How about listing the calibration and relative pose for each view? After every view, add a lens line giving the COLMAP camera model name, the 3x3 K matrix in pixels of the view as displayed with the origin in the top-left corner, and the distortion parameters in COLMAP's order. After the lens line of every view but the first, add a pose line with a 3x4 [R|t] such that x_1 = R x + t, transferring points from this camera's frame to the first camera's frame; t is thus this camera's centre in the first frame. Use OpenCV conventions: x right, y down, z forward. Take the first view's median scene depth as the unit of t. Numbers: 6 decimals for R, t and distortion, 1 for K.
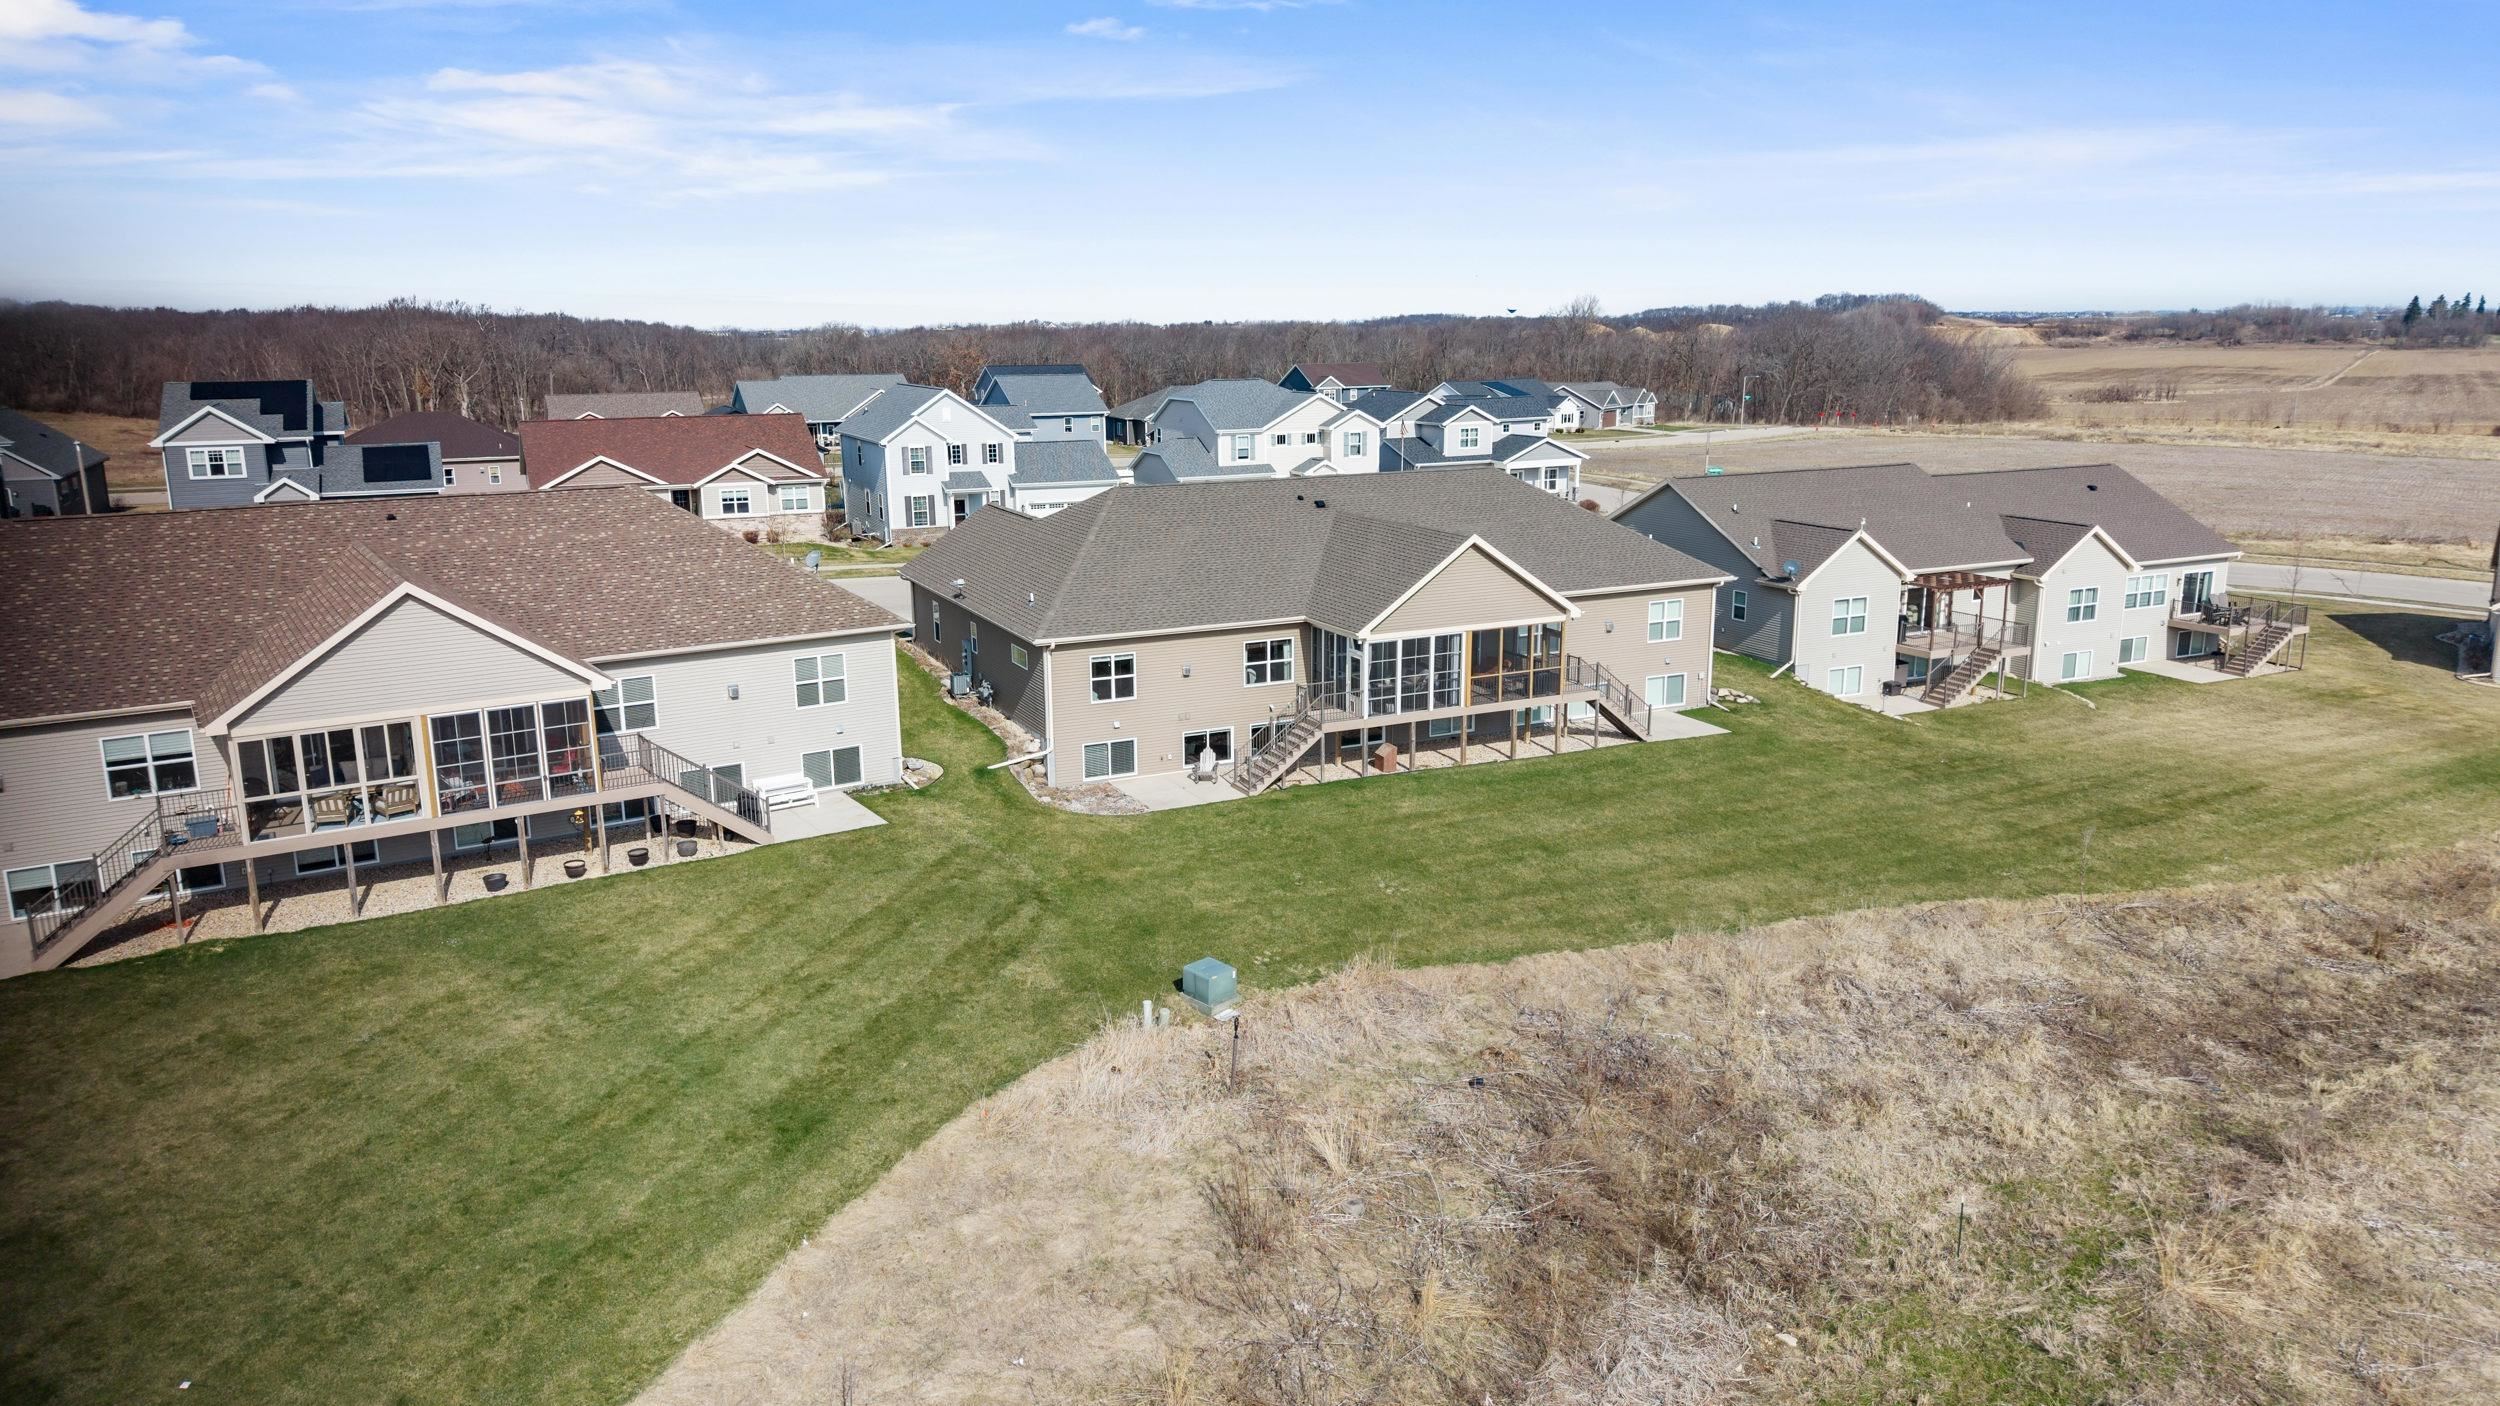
lens RADIAL K [[1657.3, 0, 1257.2], [0, 1657.3, 701.2], [0, 0, 1]] dist [0.085883, -0.135458]
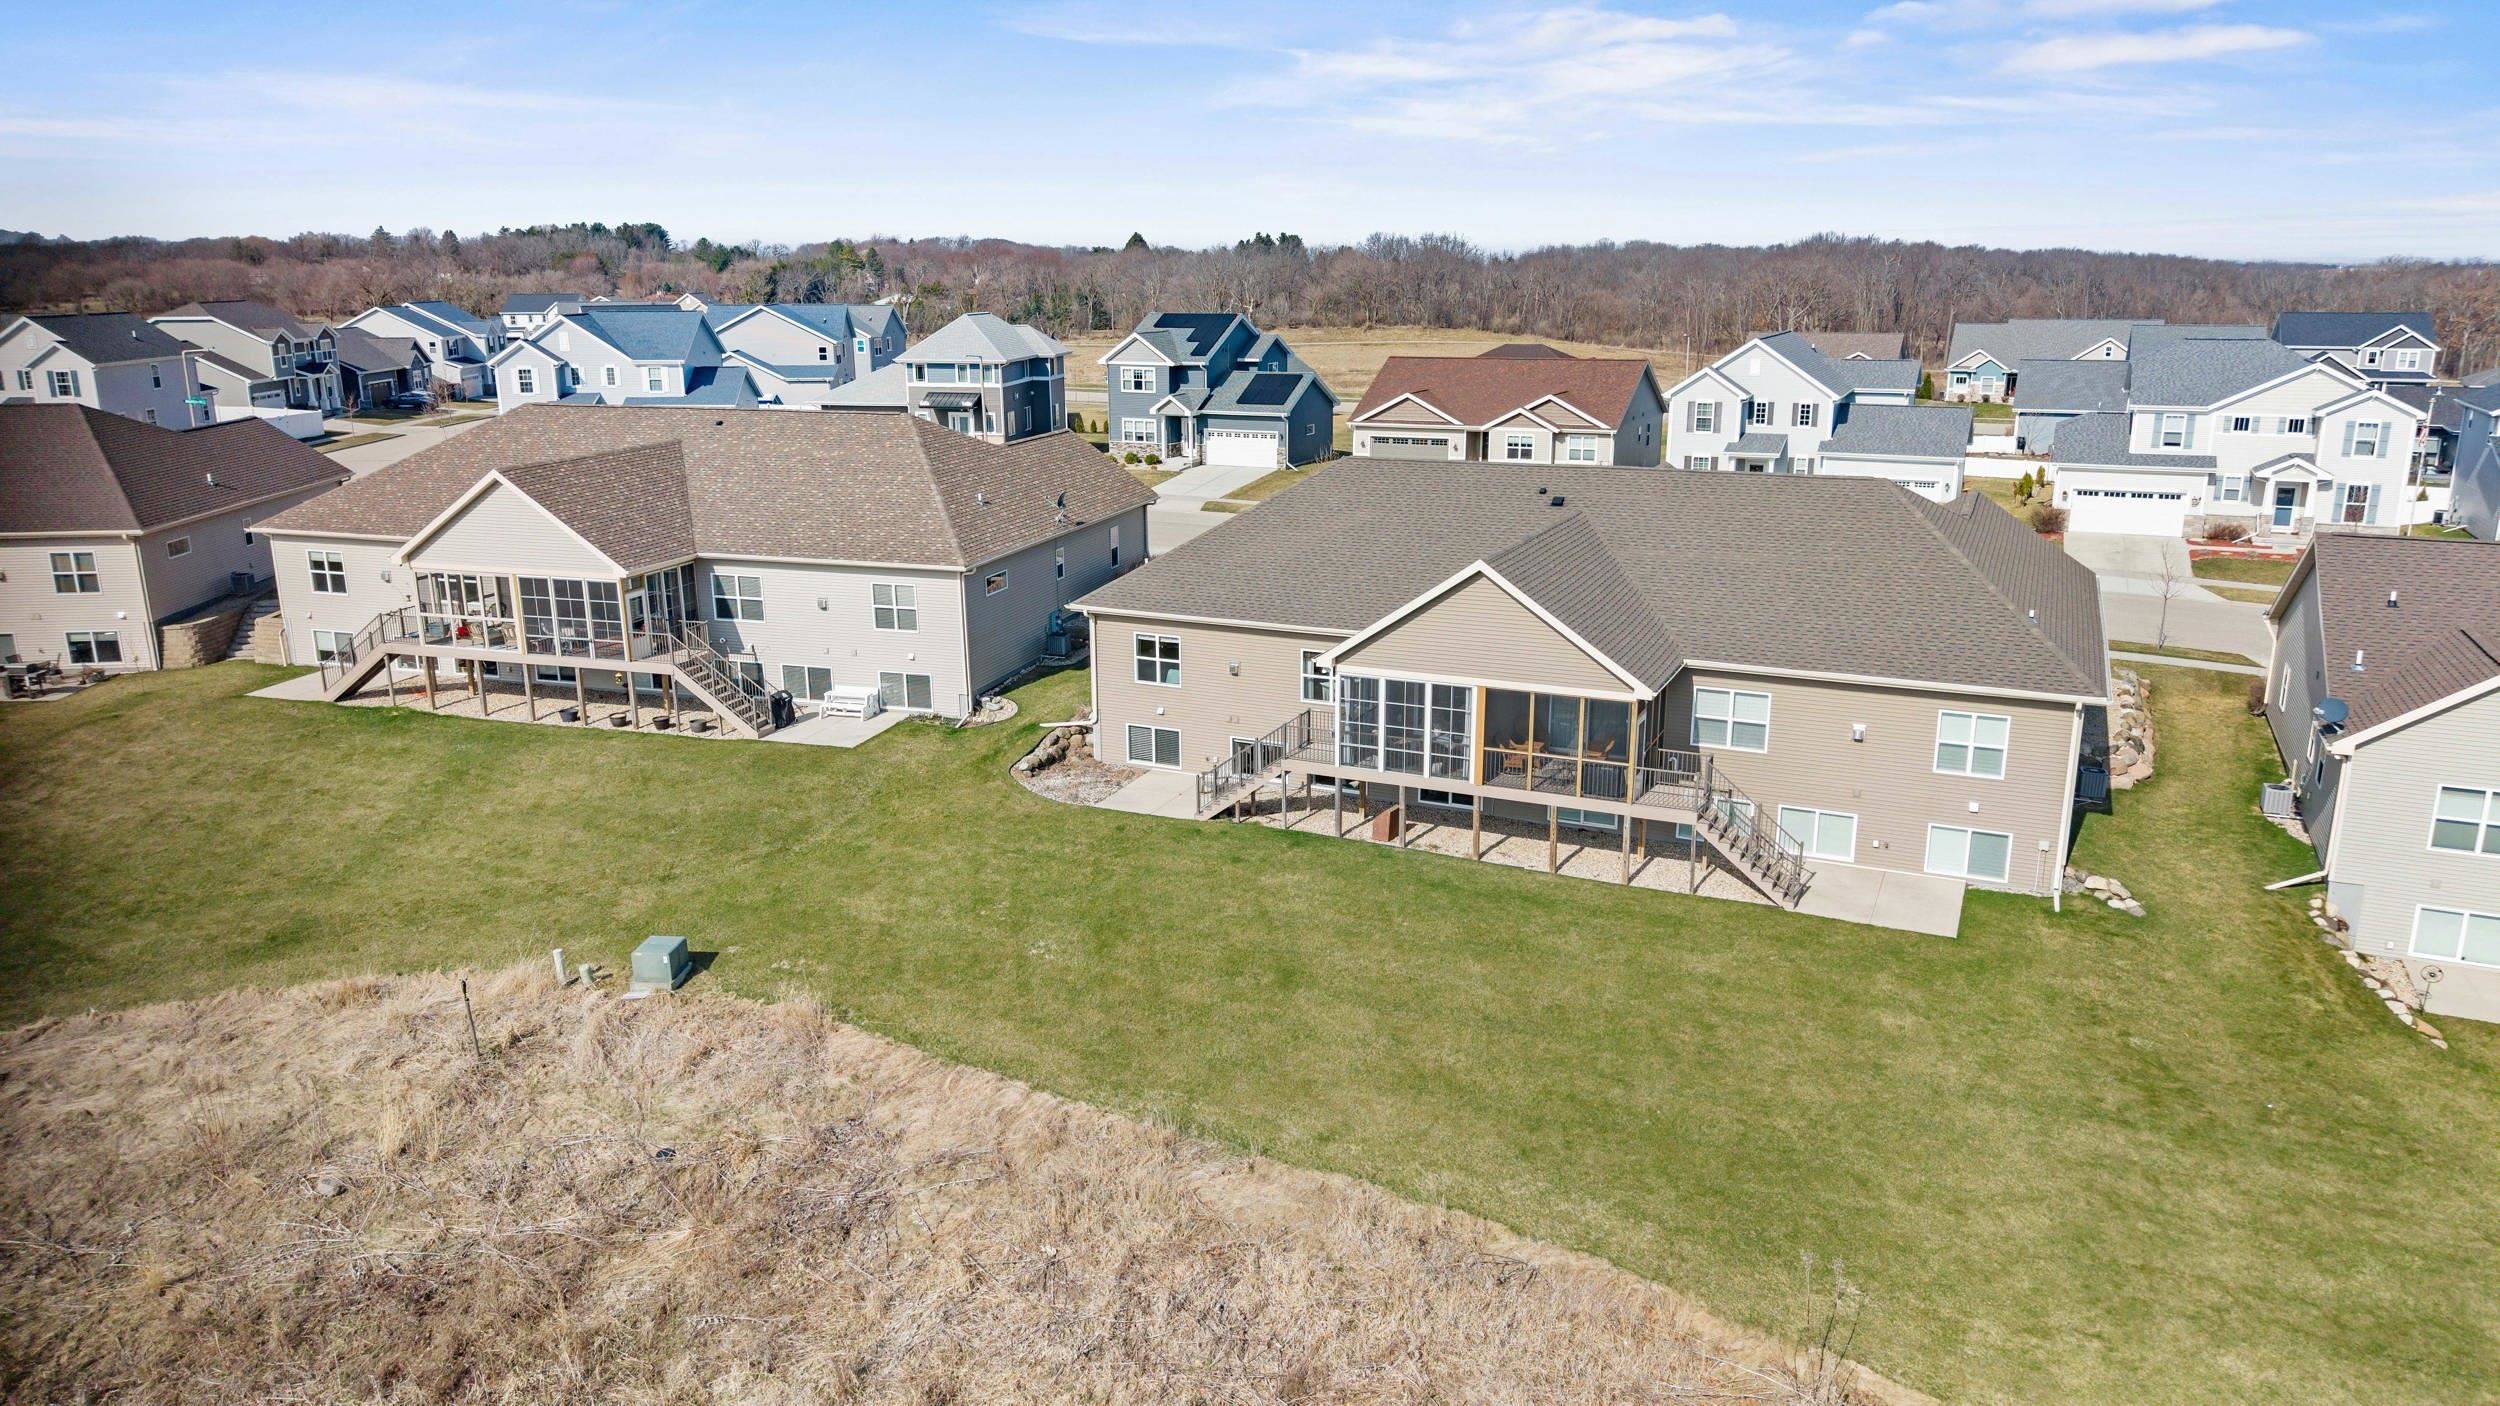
lens RADIAL K [[1657.3, 0, 1257.2], [0, 1657.3, 701.2], [0, 0, 1]] dist [0.085883, -0.135458]
pose [[0.633906, 0.199295, -0.747292, 0.632561], [-0.170997, 0.978433, 0.115887, -0.106407], [0.754270, 0.054323, 0.654313, 0.437376]]
